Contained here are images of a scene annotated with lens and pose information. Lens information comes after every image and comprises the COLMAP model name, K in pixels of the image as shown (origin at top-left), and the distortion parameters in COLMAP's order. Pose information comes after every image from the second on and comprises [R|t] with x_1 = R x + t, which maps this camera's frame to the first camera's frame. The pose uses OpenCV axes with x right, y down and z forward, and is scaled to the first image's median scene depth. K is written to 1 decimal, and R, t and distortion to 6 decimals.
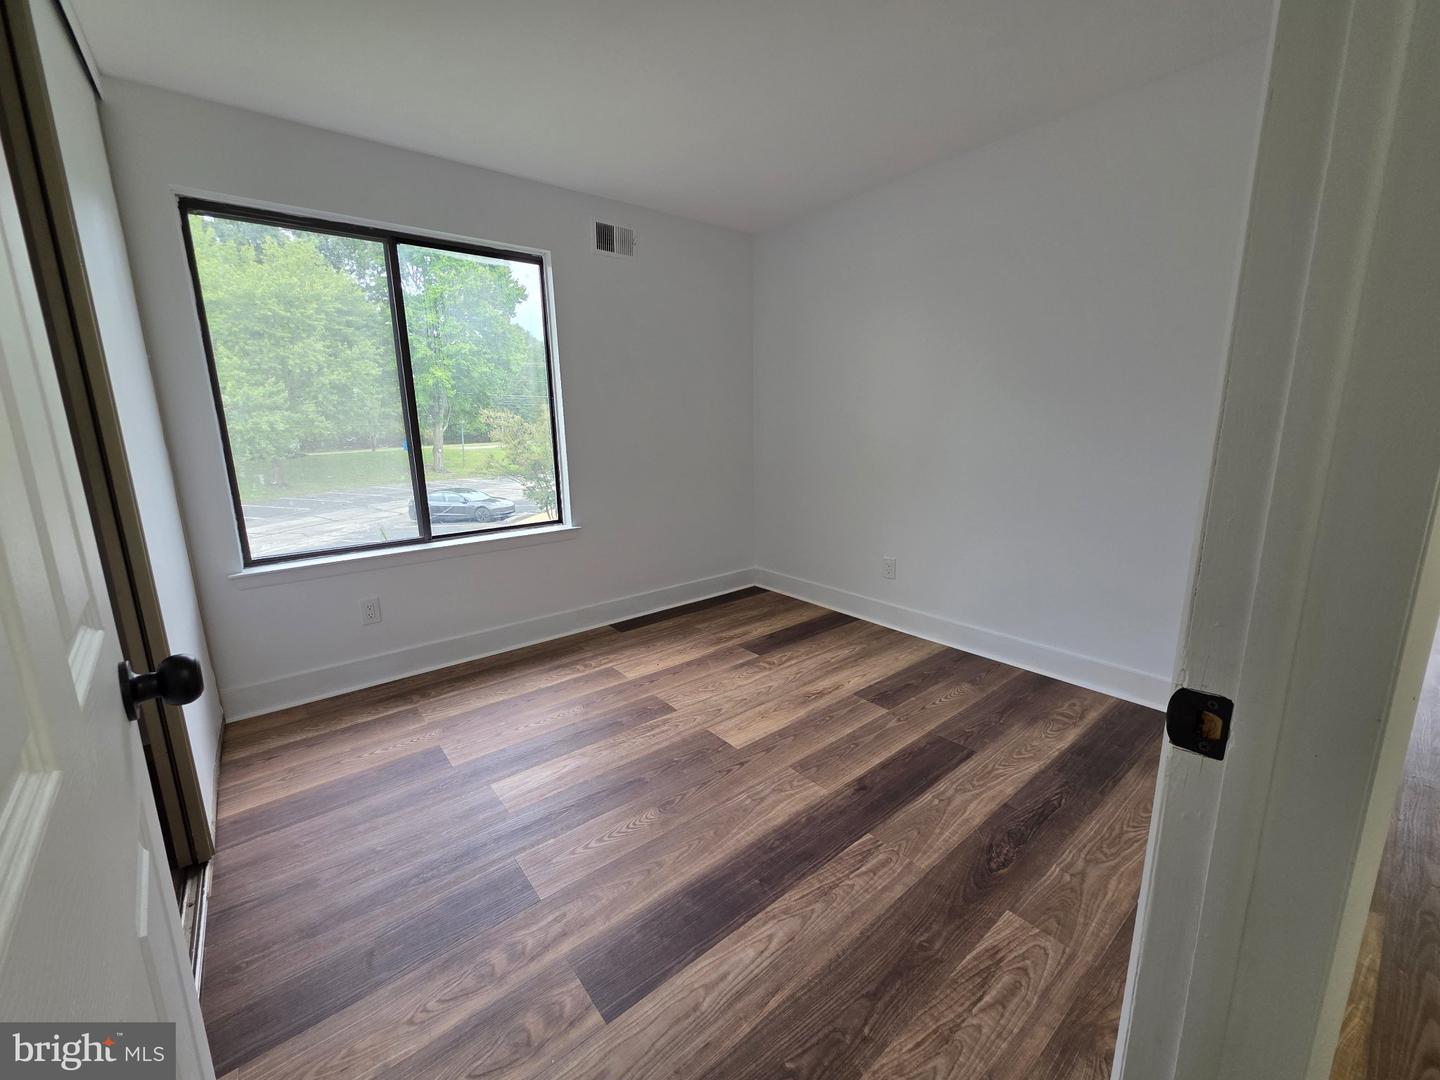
lens RADIAL K [[574.1, 0, 712.0], [0, 574.1, 538.4], [0, 0, 1]] dist [0.000706, 0.000192]
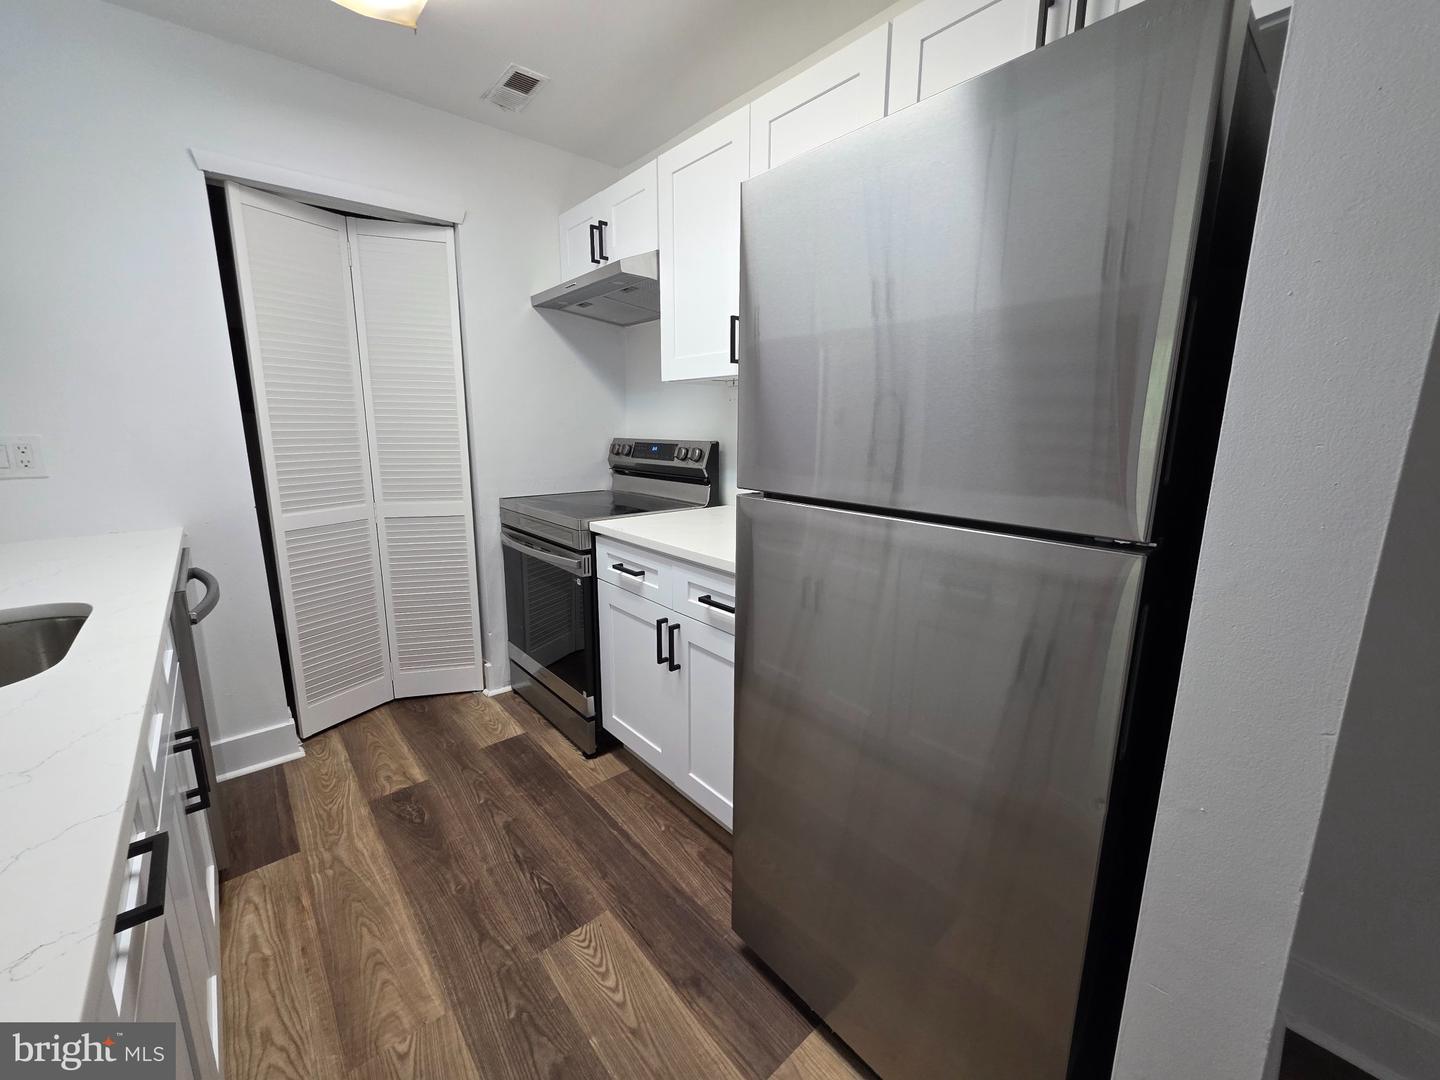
lens RADIAL K [[574.1, 0, 726.3], [0, 574.1, 541.7], [0, 0, 1]] dist [0.000706, 0.000192]
pose [[-0.034098, -0.199228, 0.979360, -0.594165], [0.223442, 0.953605, 0.201768, -0.057651], [-0.974121, 0.225710, 0.012000, 0.295743]]
